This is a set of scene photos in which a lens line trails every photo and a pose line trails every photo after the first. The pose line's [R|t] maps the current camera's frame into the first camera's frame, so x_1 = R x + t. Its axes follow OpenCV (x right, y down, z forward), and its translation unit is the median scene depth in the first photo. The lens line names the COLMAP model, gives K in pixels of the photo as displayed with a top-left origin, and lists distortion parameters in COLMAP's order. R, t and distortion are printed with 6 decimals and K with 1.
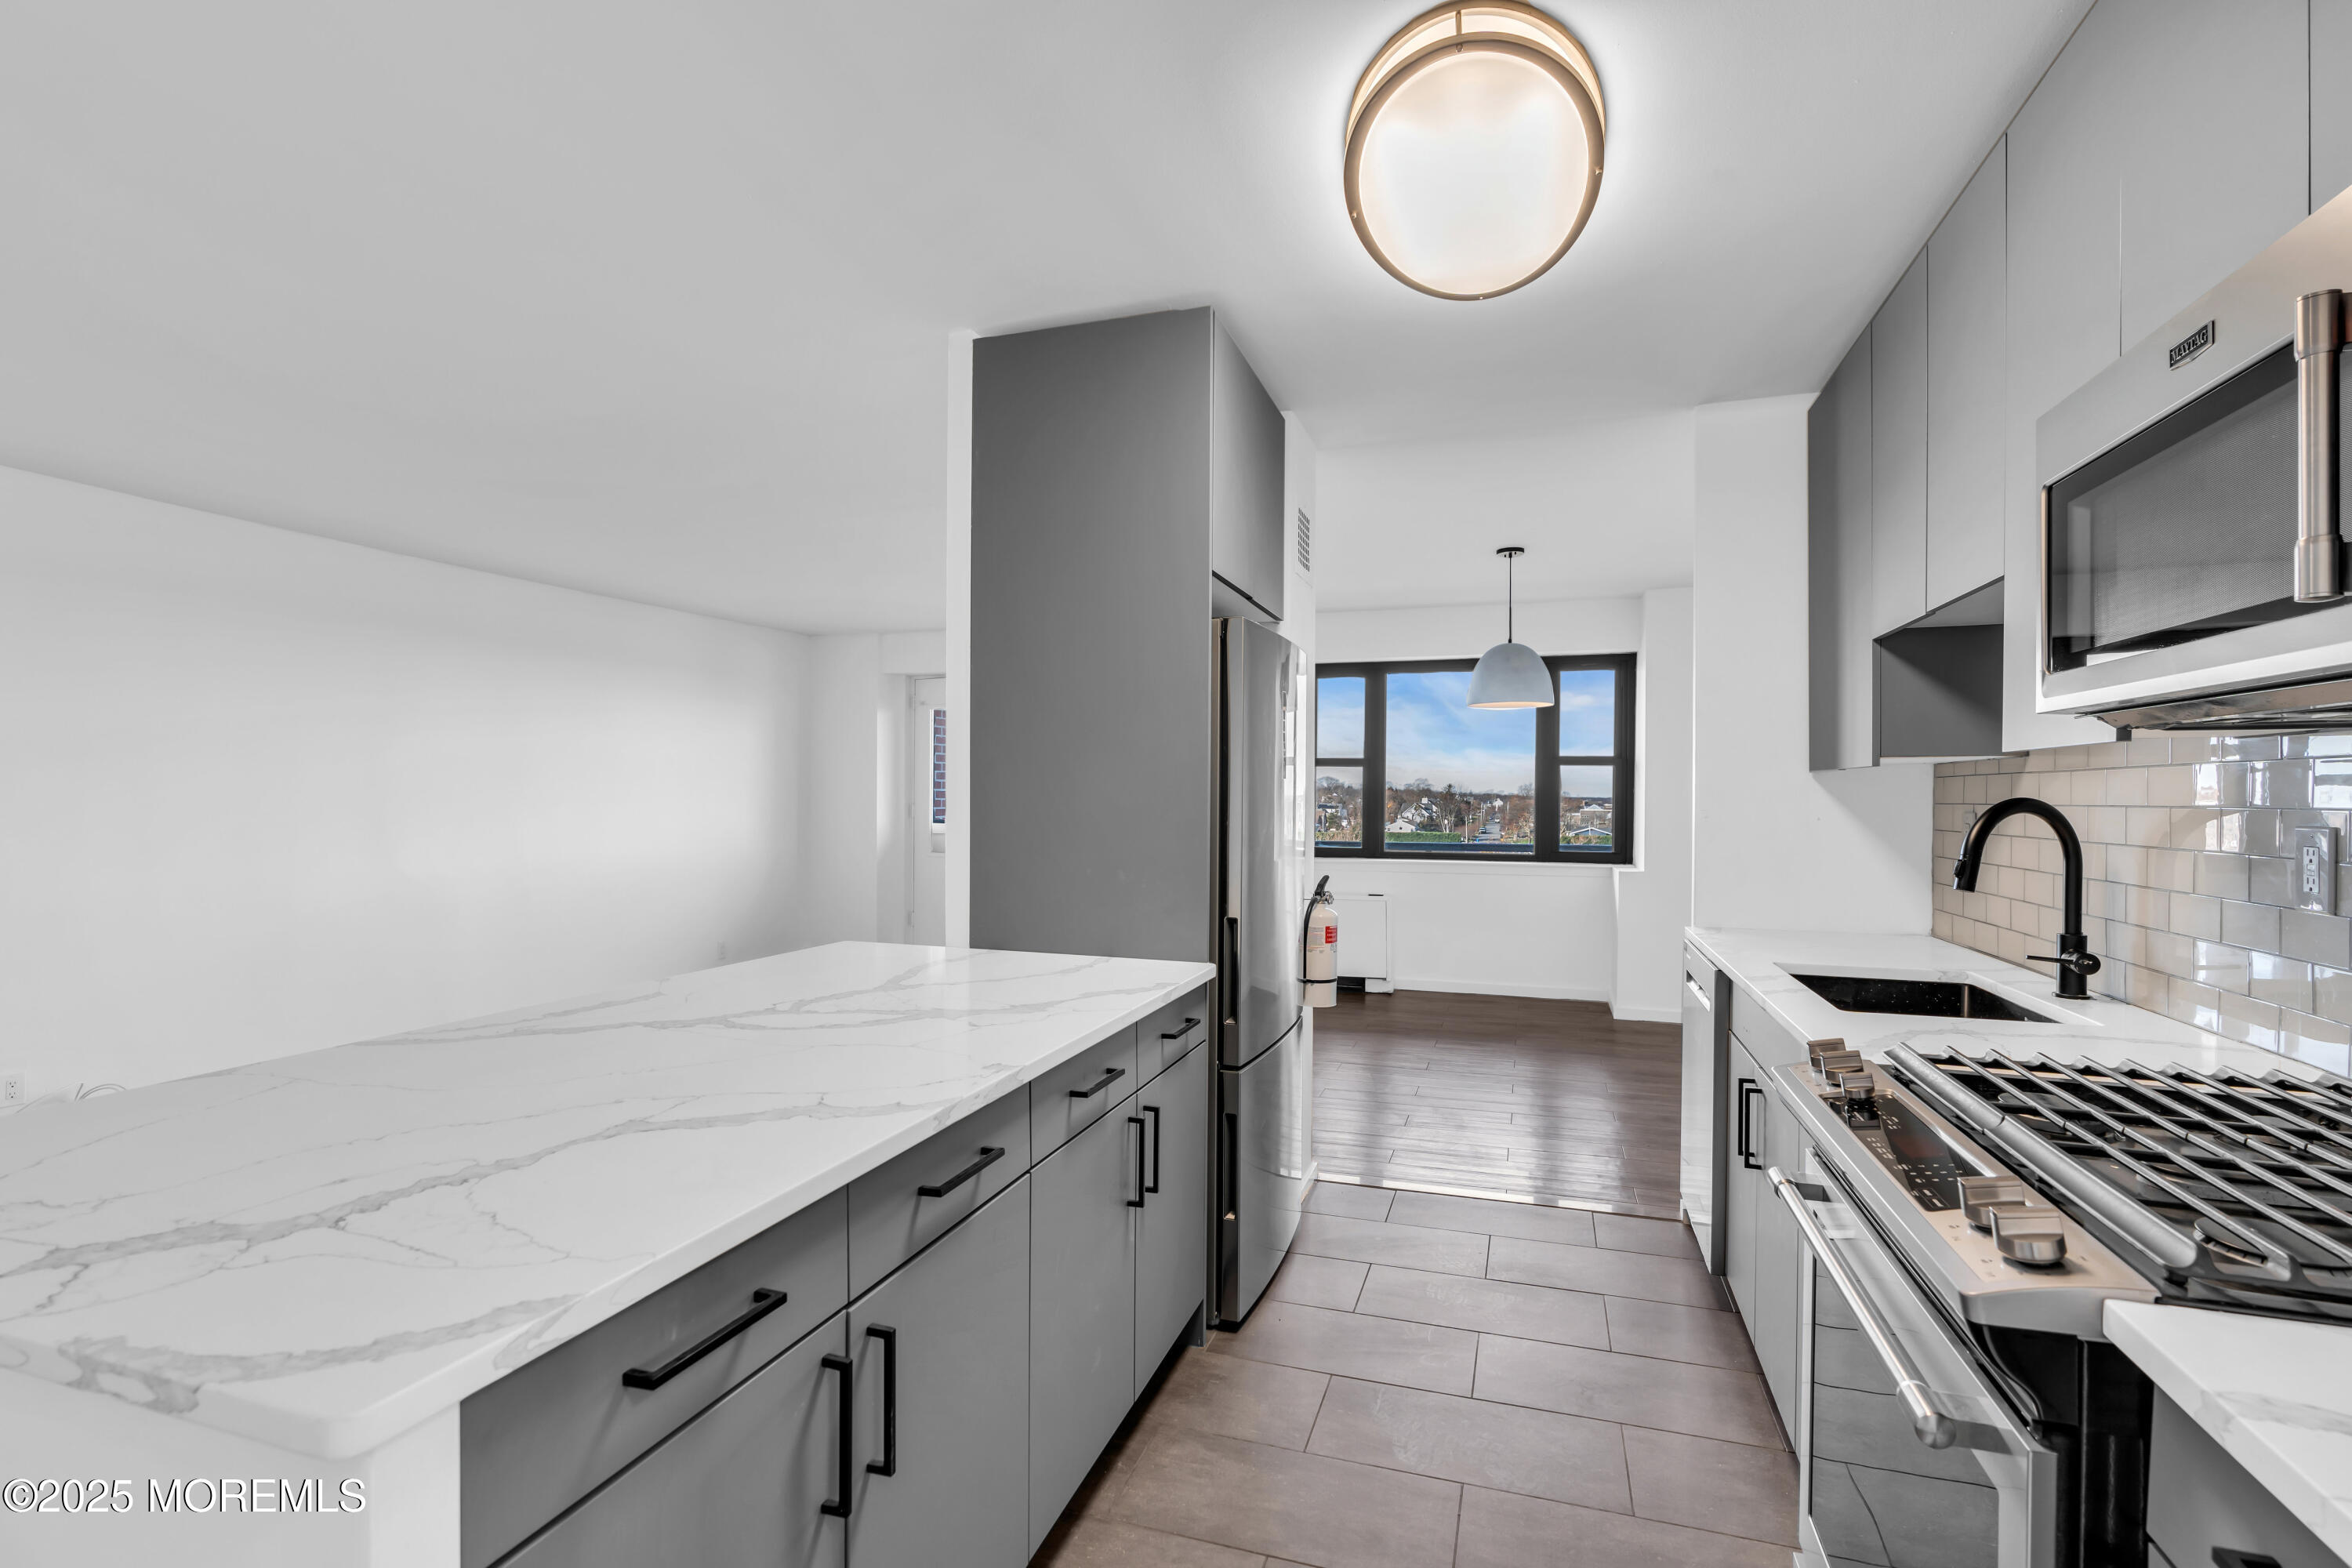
lens RADIAL K [[1063.3, 0, 1192.2], [0, 1063.3, 796.7], [0, 0, 1]] dist [0.000399, 0.001212]
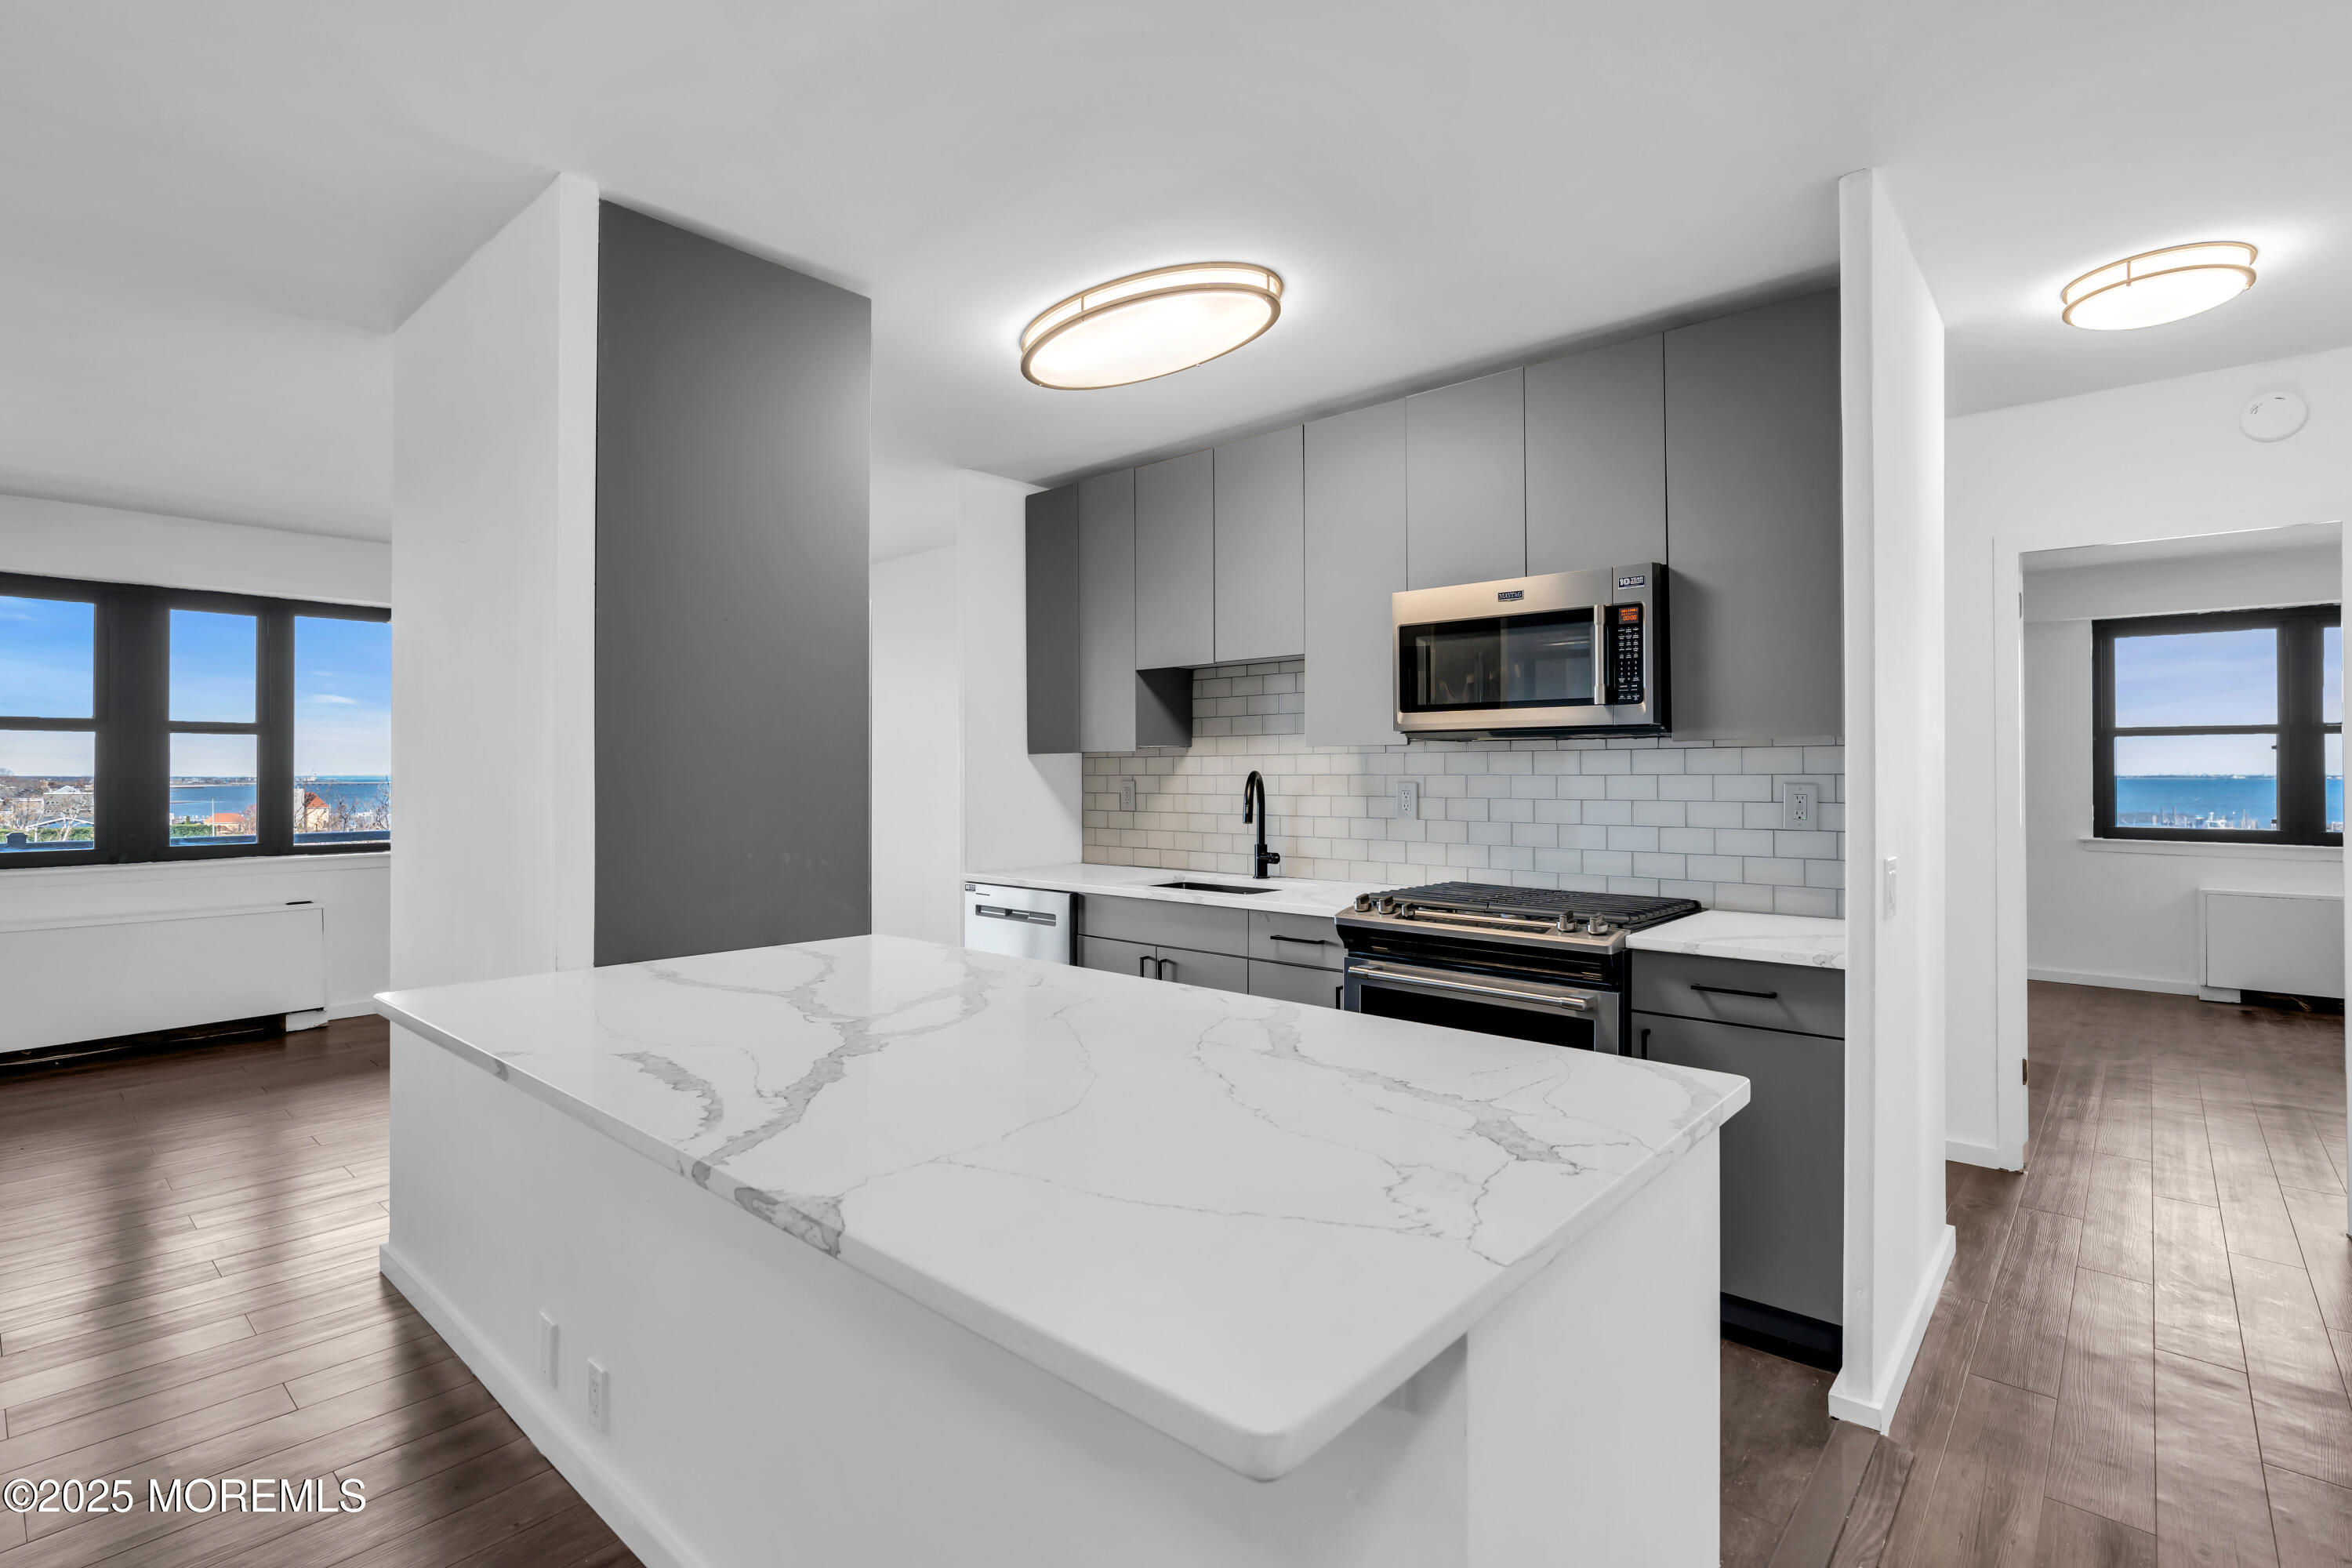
lens RADIAL K [[1063.3, 0, 1184.9], [0, 1063.3, 770.6], [0, 0, 1]] dist [0.000399, 0.001212]
pose [[0.419507, -0.002910, 0.907747, -0.672639], [0.005779, 0.999983, 0.000535, -0.000651], [-0.907734, 0.005022, 0.419517, 0.249379]]
